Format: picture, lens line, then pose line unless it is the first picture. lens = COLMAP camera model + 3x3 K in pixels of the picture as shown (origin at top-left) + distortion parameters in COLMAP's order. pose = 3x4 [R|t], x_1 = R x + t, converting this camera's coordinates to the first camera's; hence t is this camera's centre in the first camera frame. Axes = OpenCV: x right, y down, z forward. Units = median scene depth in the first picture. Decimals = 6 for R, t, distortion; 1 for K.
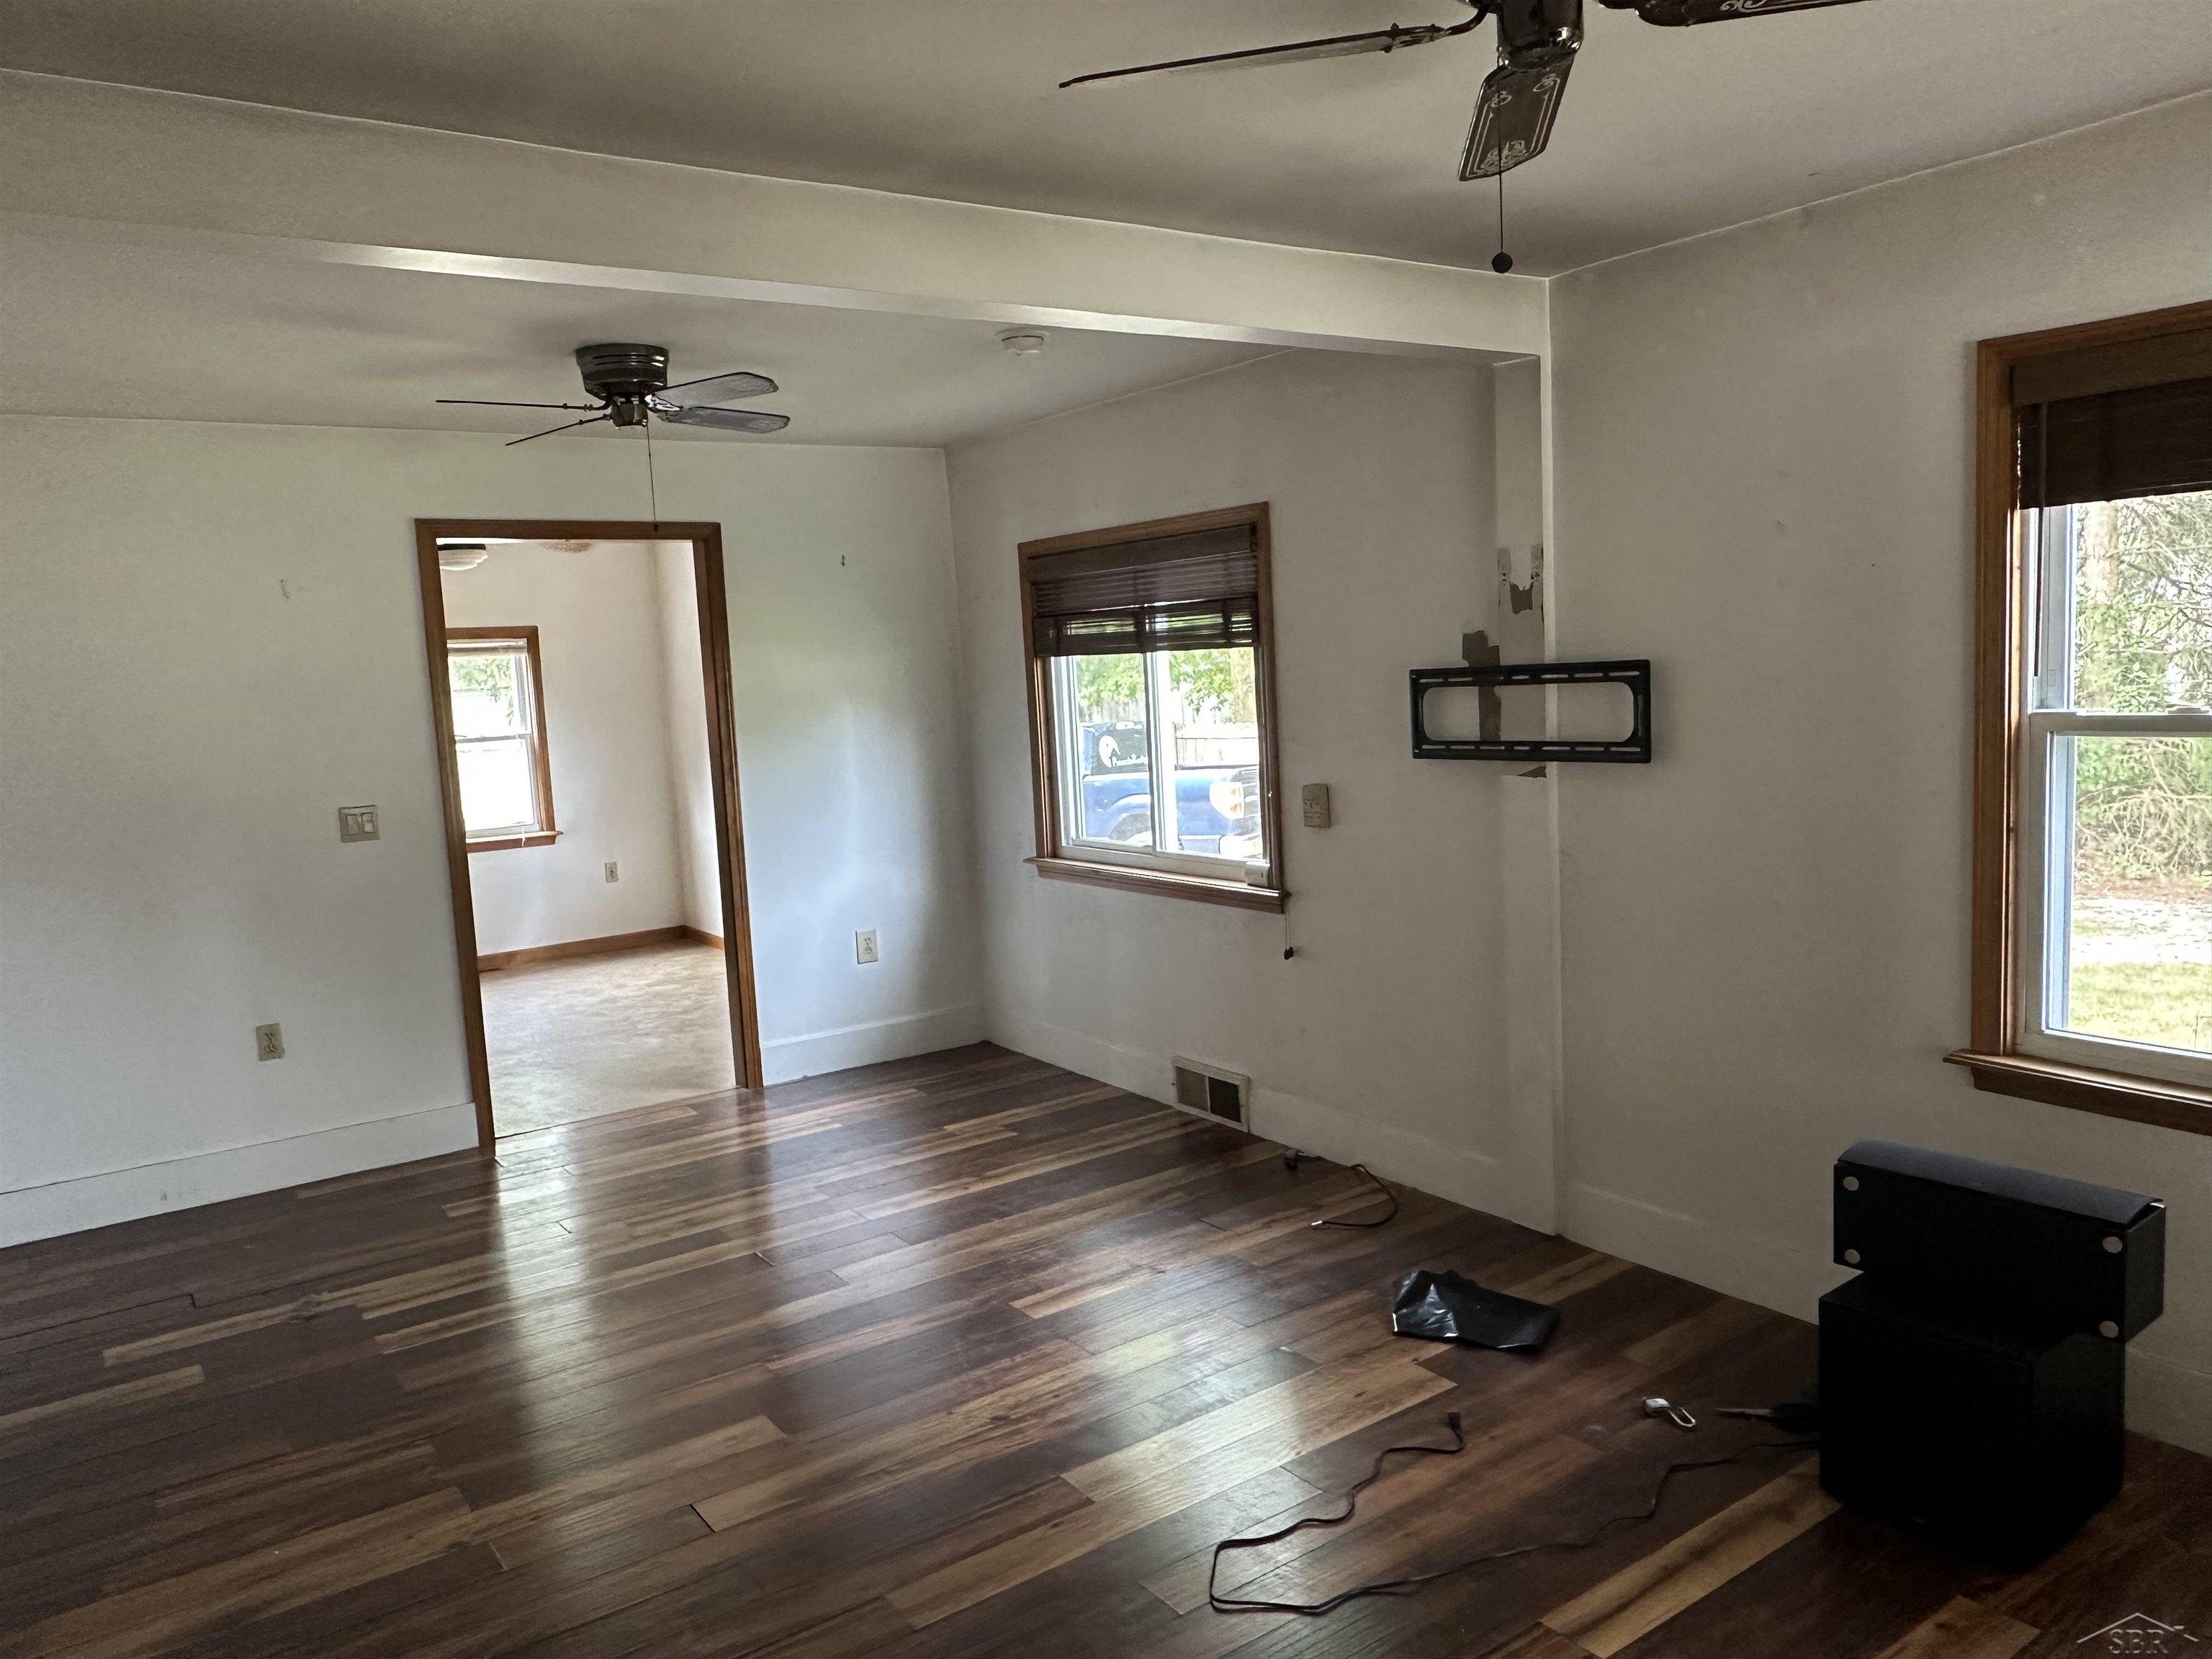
lens RADIAL K [[1567.3, 0, 1109.0], [0, 1567.3, 830.0], [0, 0, 1]] dist [0.000523, 0.001407]
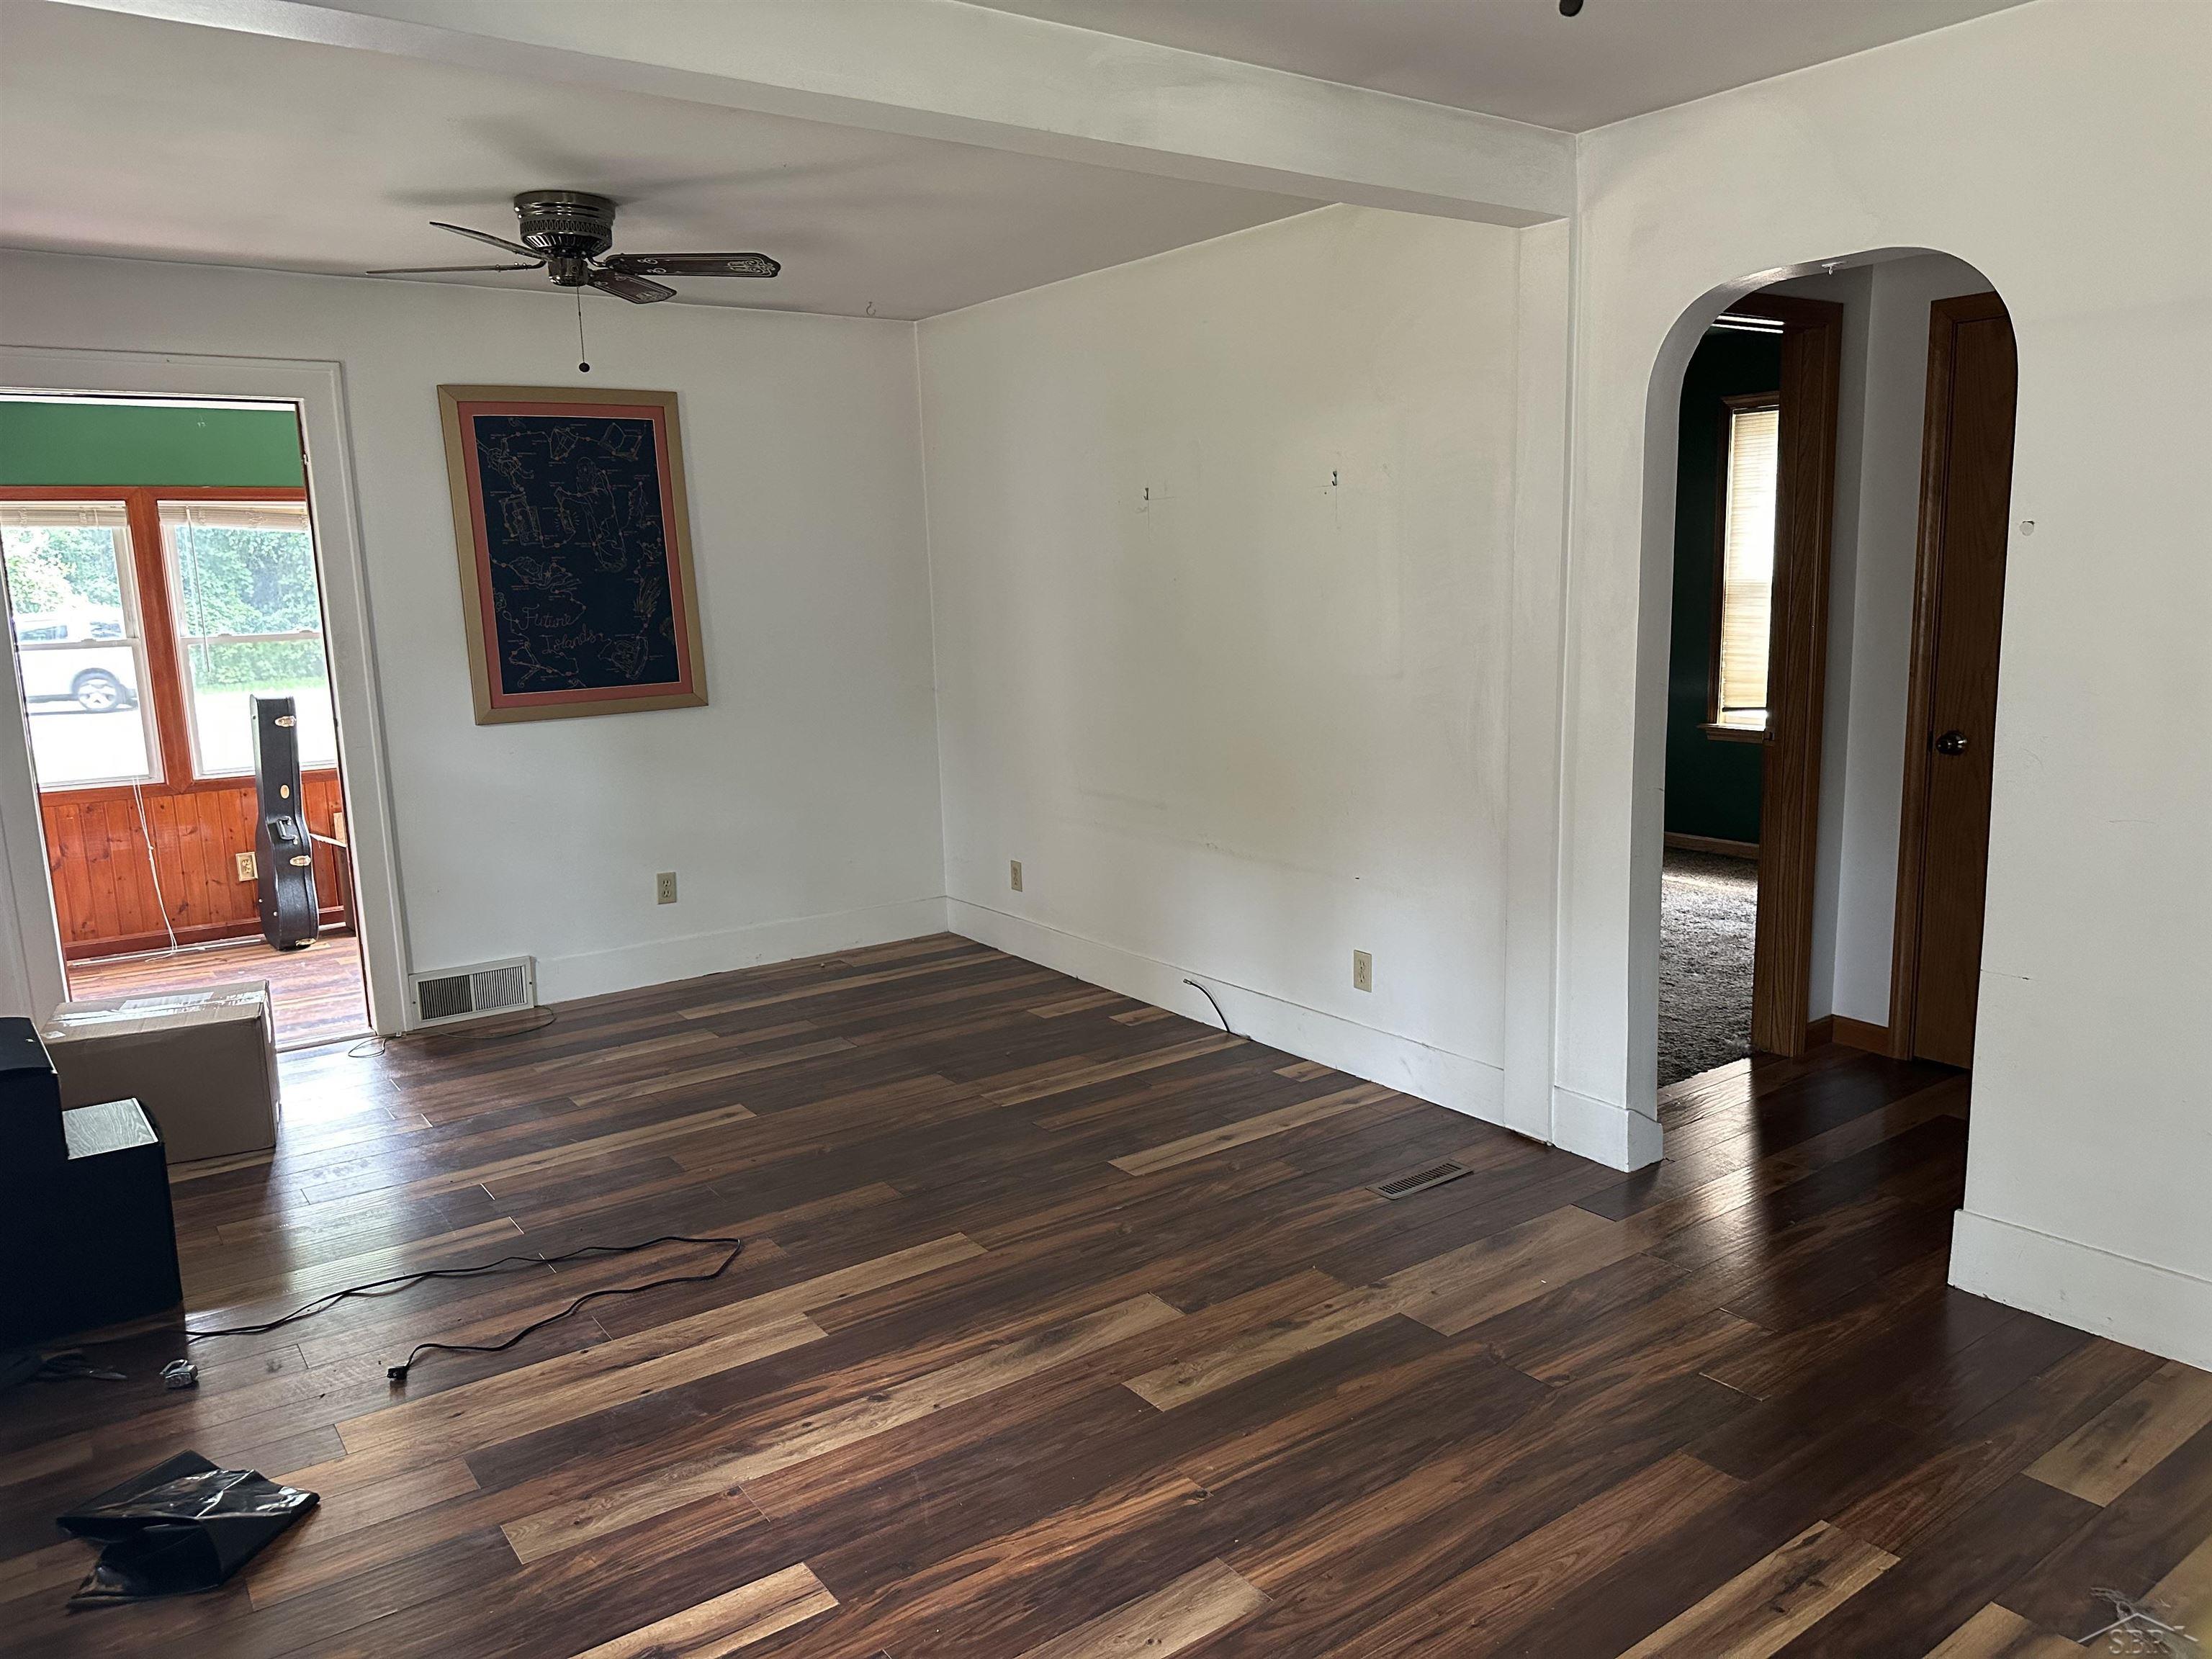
lens RADIAL K [[1567.3, 0, 1104.4], [0, 1567.3, 831.0], [0, 0, 1]] dist [0.000523, 0.001407]
pose [[-0.996665, 0.081433, 0.005182, -0.232358], [0.079574, 0.955922, 0.282631, -0.166767], [0.018062, 0.282101, -0.959215, 1.810710]]
